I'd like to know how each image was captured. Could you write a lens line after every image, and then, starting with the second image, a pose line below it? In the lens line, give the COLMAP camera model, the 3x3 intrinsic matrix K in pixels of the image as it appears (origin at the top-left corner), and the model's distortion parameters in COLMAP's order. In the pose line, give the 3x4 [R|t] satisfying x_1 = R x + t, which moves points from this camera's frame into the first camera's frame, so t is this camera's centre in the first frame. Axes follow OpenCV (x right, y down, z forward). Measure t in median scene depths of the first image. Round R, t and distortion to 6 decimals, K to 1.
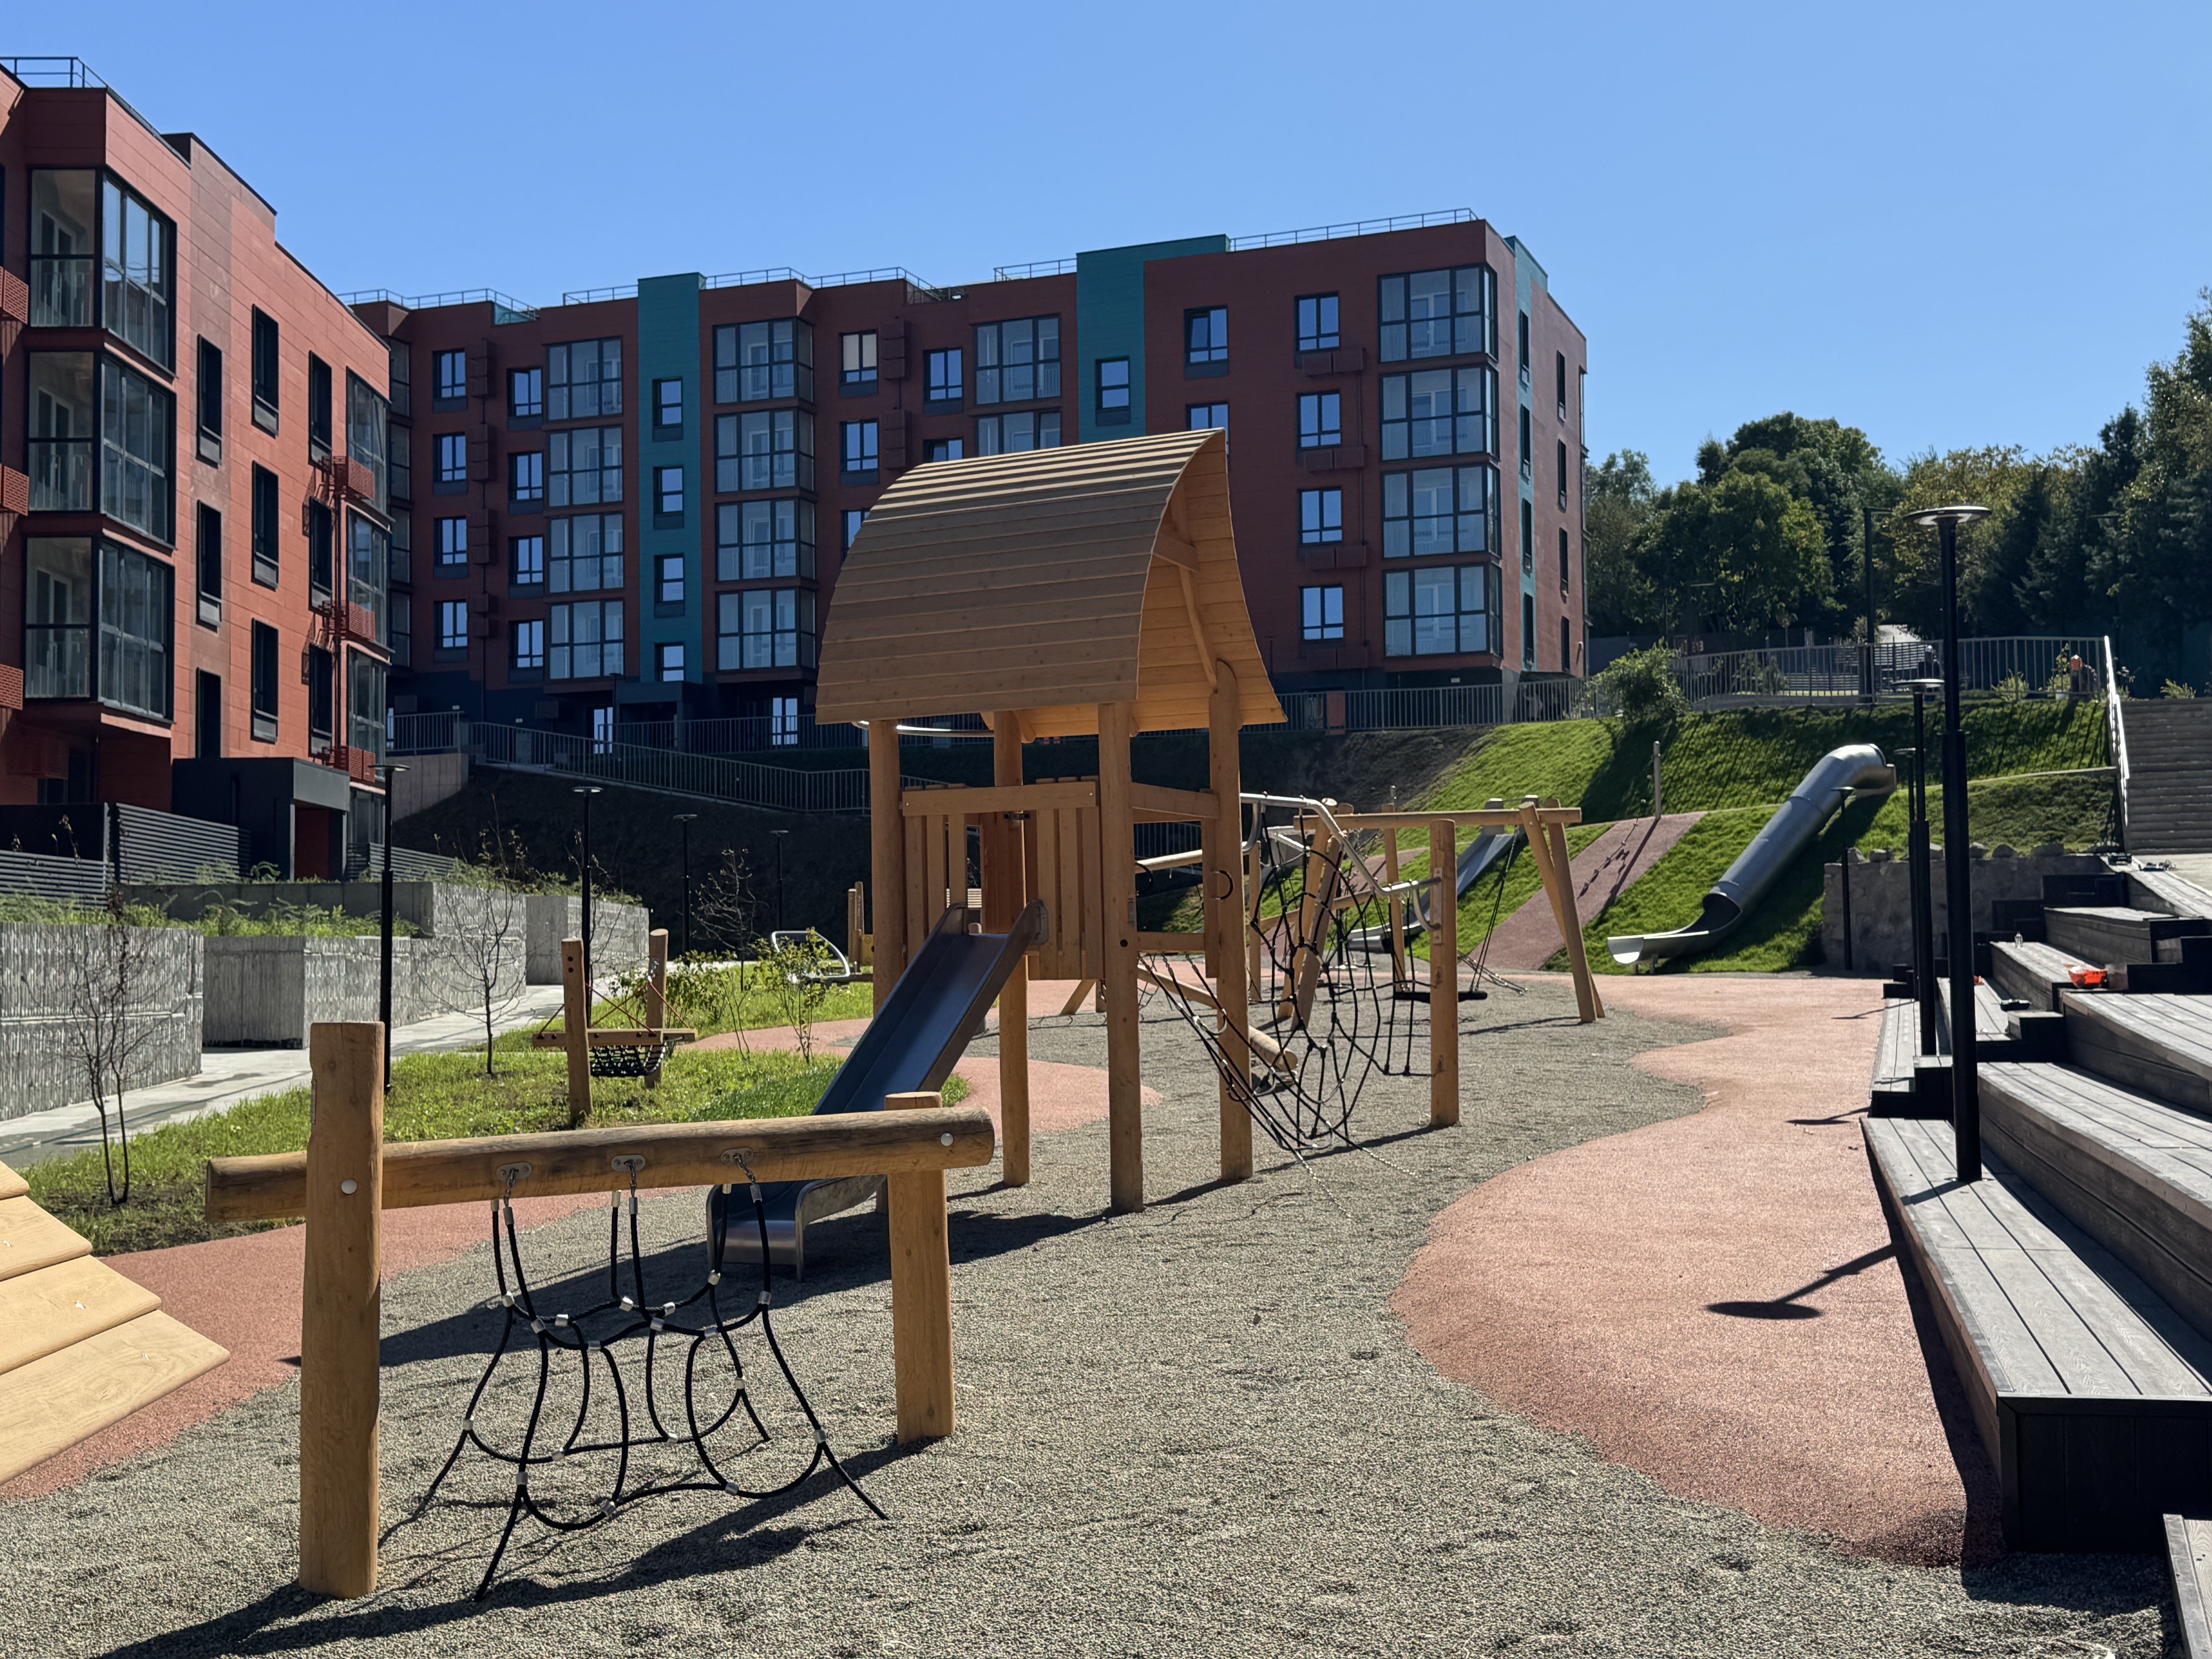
lens RADIAL K [[2526.6, 0, 1050.5], [0, 2526.6, 822.4], [0, 0, 1]] dist [0.053797, 0.000000]
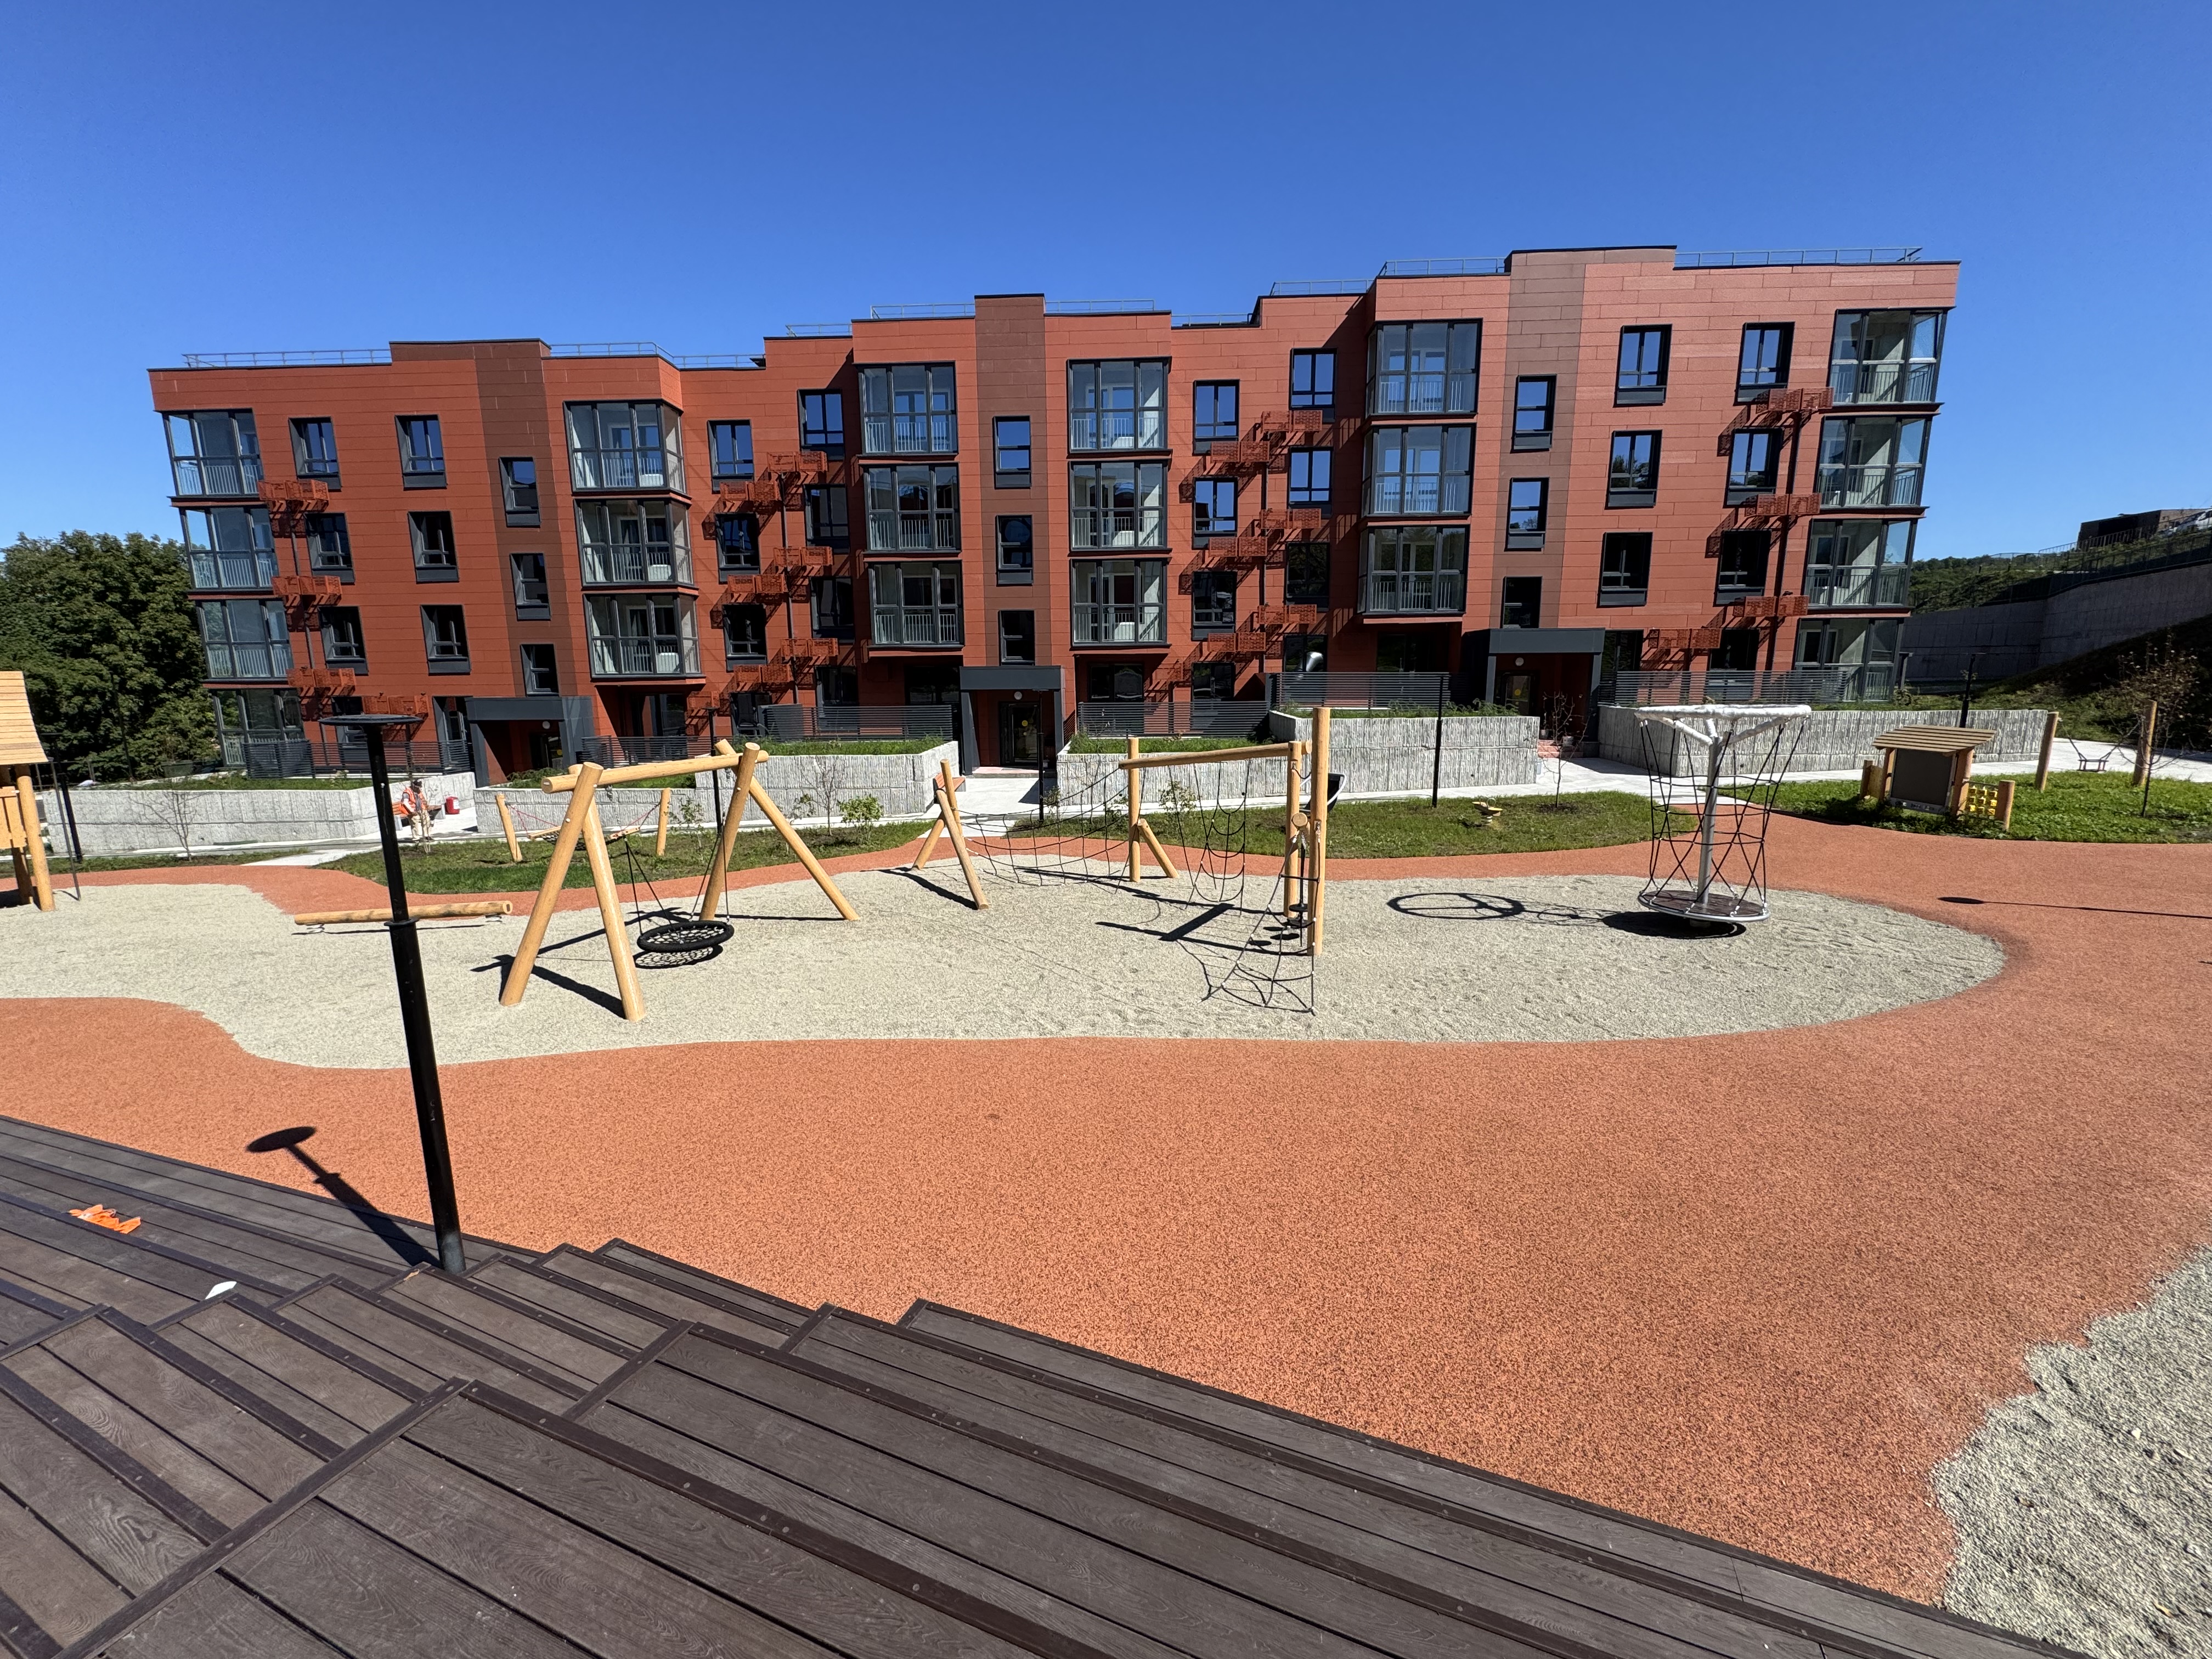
lens RADIAL K [[889.7, 0, 1110.8], [0, 889.7, 821.8], [0, 0, 1]] dist [-0.003148, 0.000561]
pose [[-0.028547, 0.174648, -0.984217, 0.185569], [0.066319, 0.982780, 0.172470, -0.010716], [0.997390, -0.060349, -0.039638, 0.439092]]
